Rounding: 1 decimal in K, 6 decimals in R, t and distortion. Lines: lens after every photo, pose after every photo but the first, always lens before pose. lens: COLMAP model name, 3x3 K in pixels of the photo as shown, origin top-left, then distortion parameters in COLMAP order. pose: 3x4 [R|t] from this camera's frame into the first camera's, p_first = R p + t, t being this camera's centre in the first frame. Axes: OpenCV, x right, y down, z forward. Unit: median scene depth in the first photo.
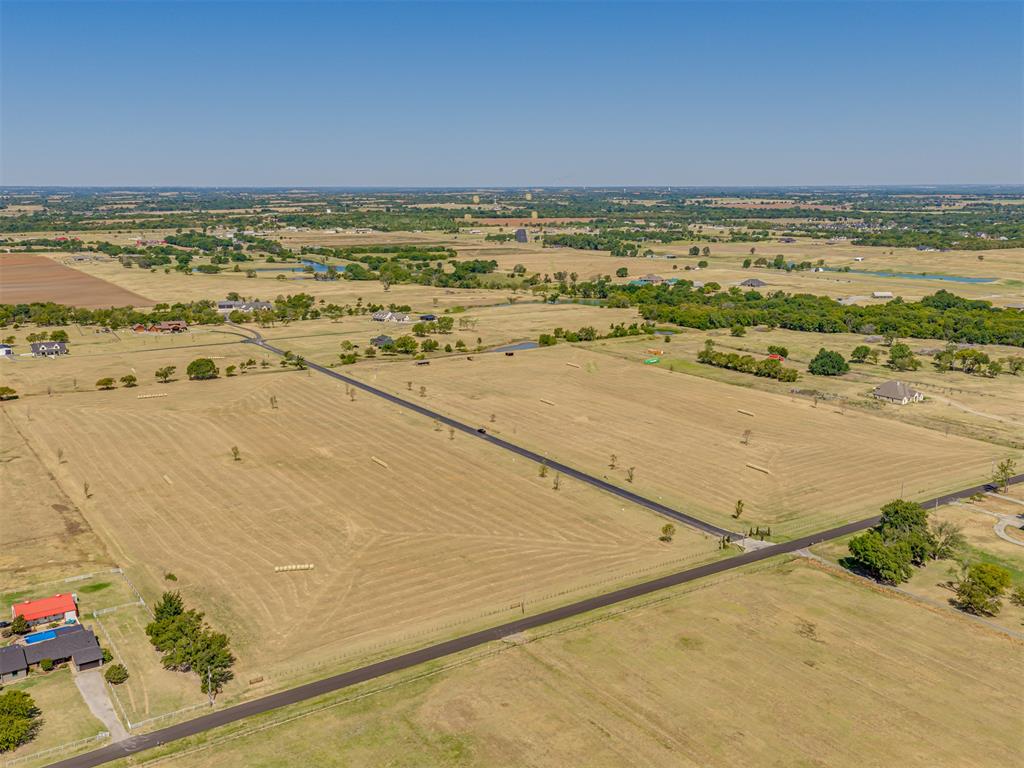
lens RADIAL K [[979.7, 0, 516.8], [0, 979.7, 357.0], [0, 0, 1]] dist [0.056371, -0.026629]
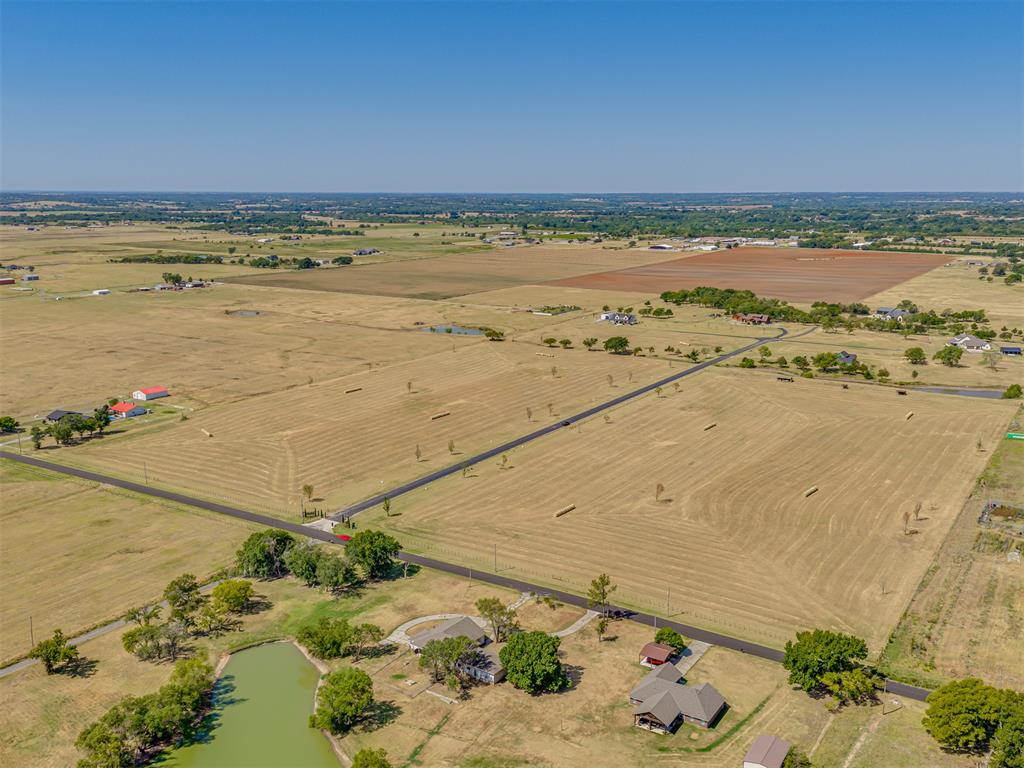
lens RADIAL K [[954.6, 0, 512.0], [0, 954.6, 384.0], [0, 0, 1]] dist [0.057055, -0.025202]
pose [[0.399298, 0.185583, -0.897842, 1.075976], [-0.161646, 0.978208, 0.130306, -0.114328], [0.902459, 0.093101, 0.420596, 0.636145]]
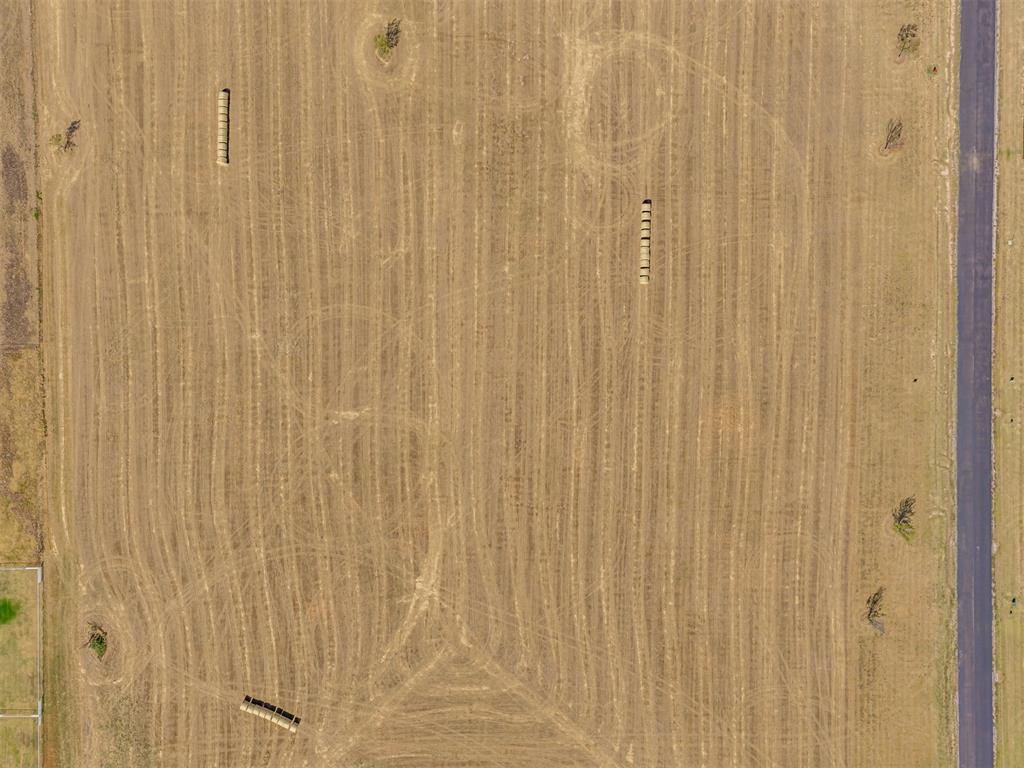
lens RADIAL K [[954.6, 0, 512.0], [0, 954.6, 384.0], [0, 0, 1]] dist [0.057055, -0.025202]
pose [[0.834506, 0.550301, -0.027722, -0.158787], [-0.057939, 0.137672, 0.988782, -0.345928], [0.547945, -0.823538, 0.146772, 0.944861]]
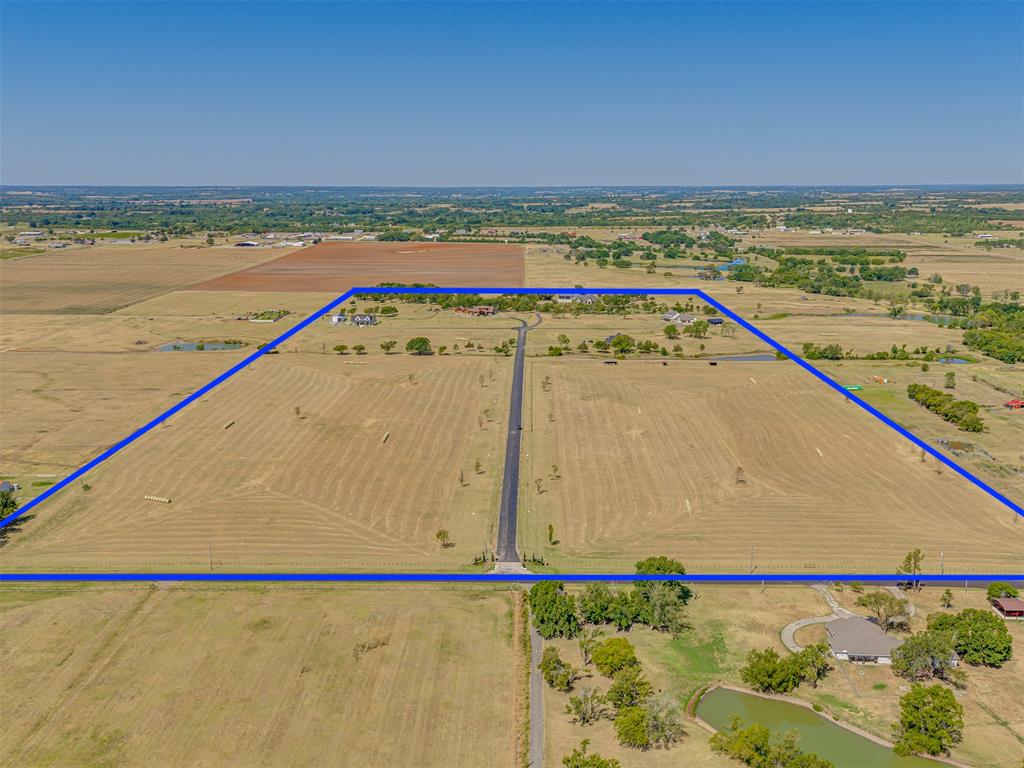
lens RADIAL K [[954.6, 0, 512.0], [0, 954.6, 384.0], [0, 0, 1]] dist [0.057055, -0.025202]
pose [[0.821682, 0.118957, -0.557393, 0.642994], [-0.100546, 0.992892, 0.063681, -0.041484], [0.561007, 0.003718, 0.827803, 0.200461]]
